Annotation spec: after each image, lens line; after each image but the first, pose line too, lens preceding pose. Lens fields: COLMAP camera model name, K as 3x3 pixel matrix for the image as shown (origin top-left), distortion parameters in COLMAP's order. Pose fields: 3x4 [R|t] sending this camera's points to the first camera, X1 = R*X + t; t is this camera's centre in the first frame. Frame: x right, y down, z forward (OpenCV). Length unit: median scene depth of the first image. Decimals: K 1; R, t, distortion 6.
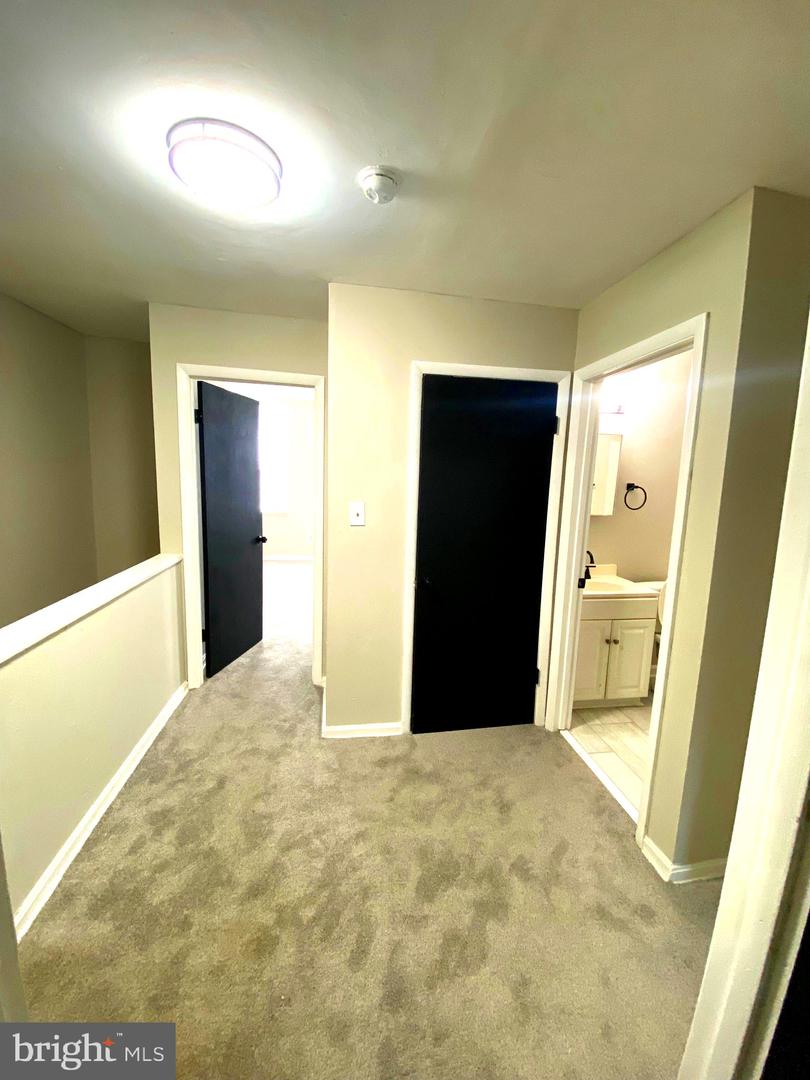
lens RADIAL K [[432.9, 0, 404.2], [0, 432.9, 536.6], [0, 0, 1]] dist [0.017039, -0.021536]
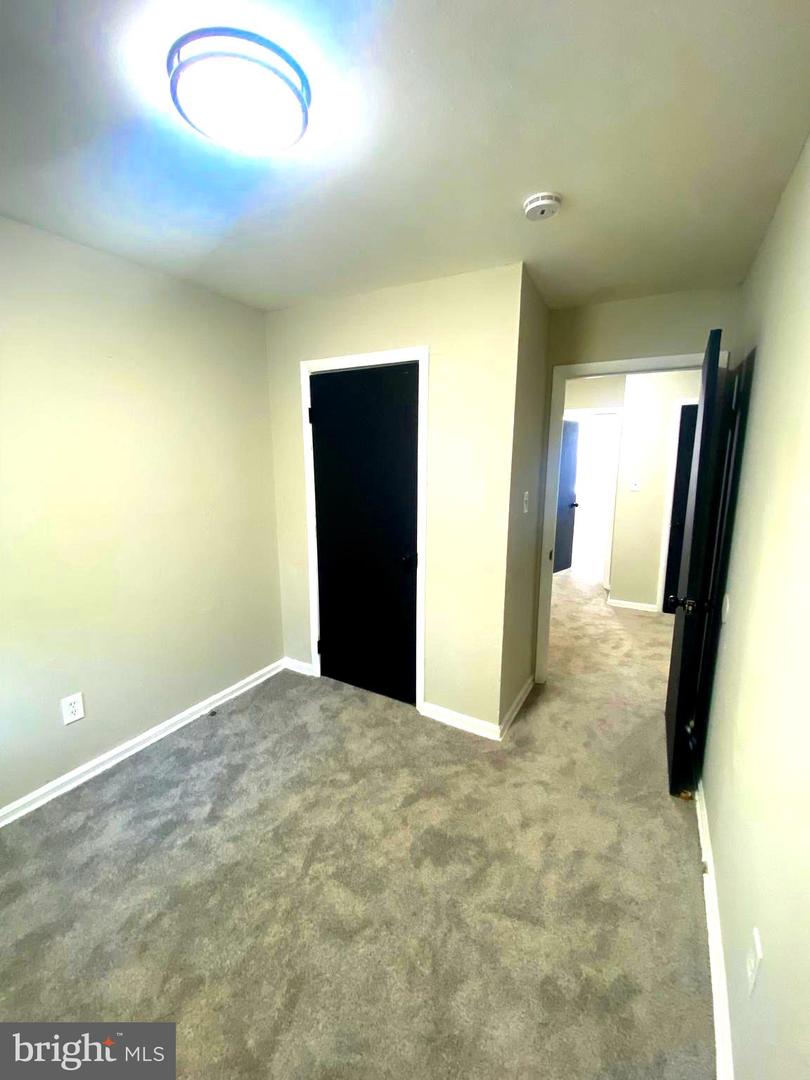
lens RADIAL K [[432.9, 0, 404.2], [0, 432.9, 536.6], [0, 0, 1]] dist [0.017039, -0.021536]
pose [[0.792098, 0.065944, -0.606821, 0.278744], [-0.052158, 0.997823, 0.040351, 0.163843], [0.608162, -0.000312, 0.793813, -1.200508]]
